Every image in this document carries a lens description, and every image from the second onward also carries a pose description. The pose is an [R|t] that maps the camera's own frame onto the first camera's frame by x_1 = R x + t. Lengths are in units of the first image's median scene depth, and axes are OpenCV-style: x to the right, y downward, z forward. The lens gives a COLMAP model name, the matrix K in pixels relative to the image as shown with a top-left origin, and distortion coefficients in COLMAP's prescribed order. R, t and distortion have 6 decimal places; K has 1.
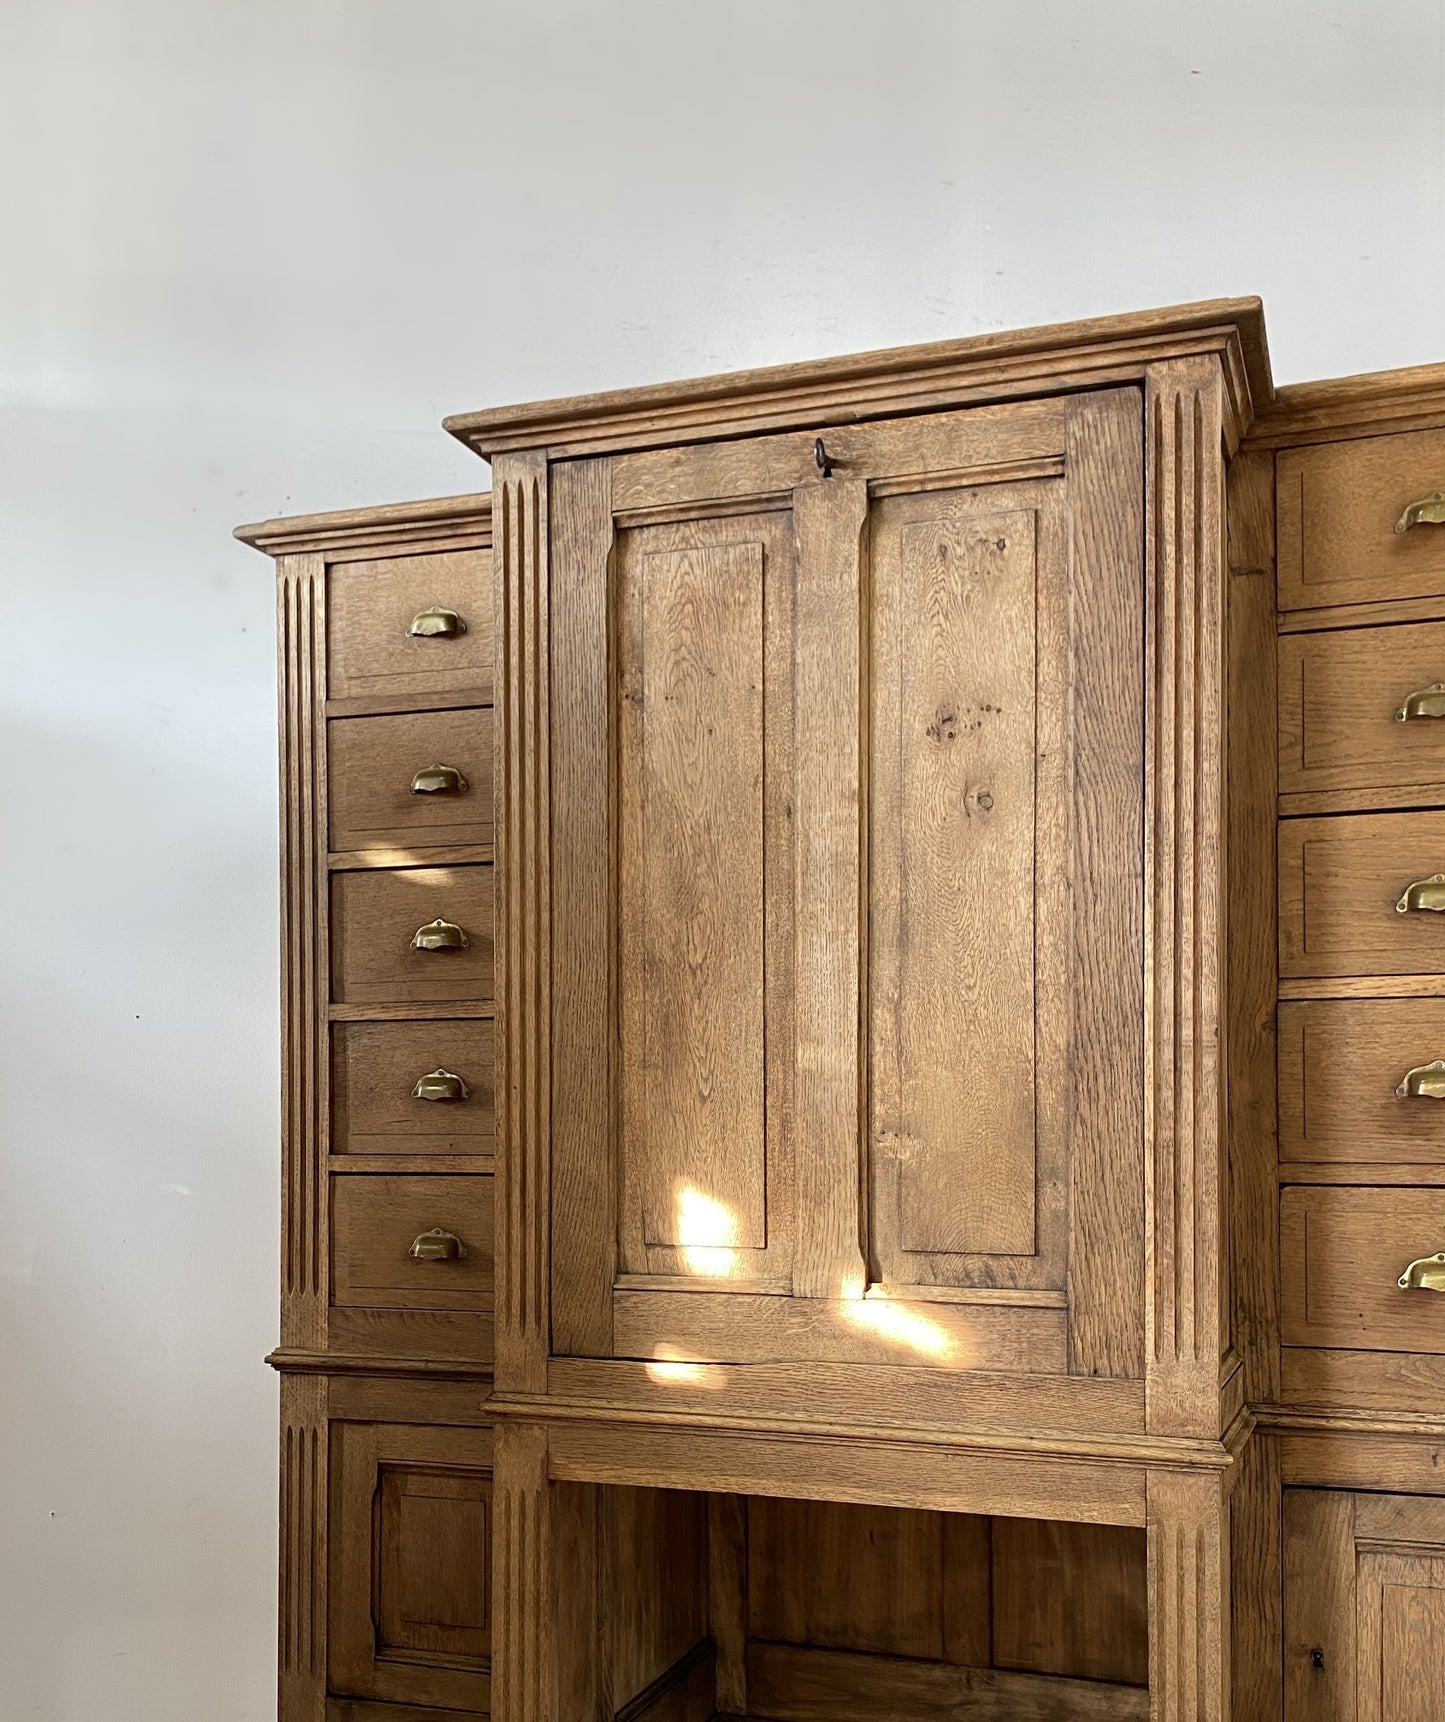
lens RADIAL K [[1845.7, 0, 662.4], [0, 1845.7, 1080.6], [0, 0, 1]] dist [0.188637, -0.572206]
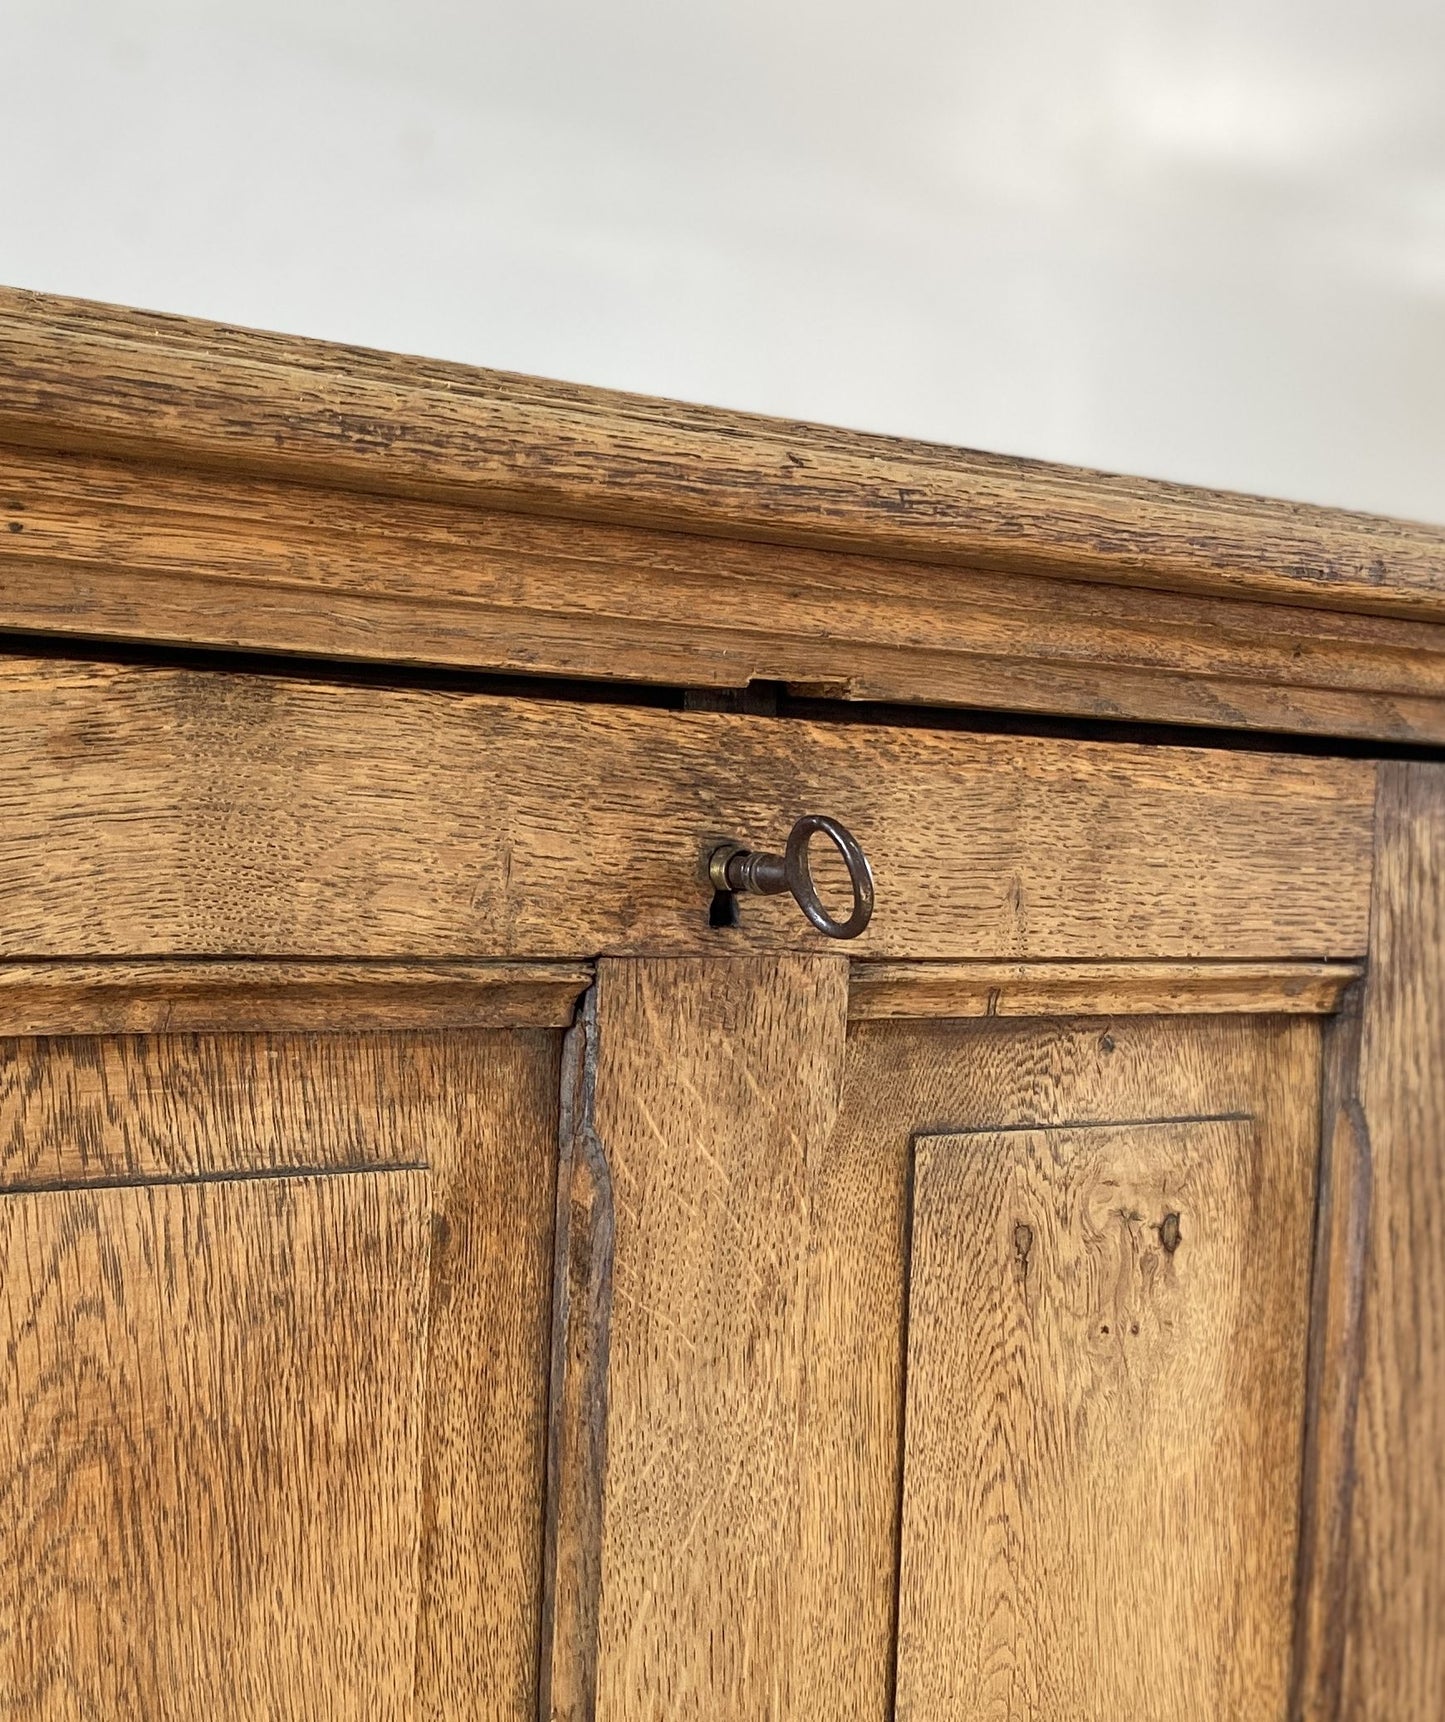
lens RADIAL K [[2745.9, 0, 720.4], [0, 2745.9, 1079.6], [0, 0, 1]] dist [0.184381, -0.057282]
pose [[0.493701, -0.061751, 0.867437, -0.203419], [-0.055108, 0.993249, 0.102073, -0.332369], [-0.867884, -0.098196, 0.486965, 0.818871]]
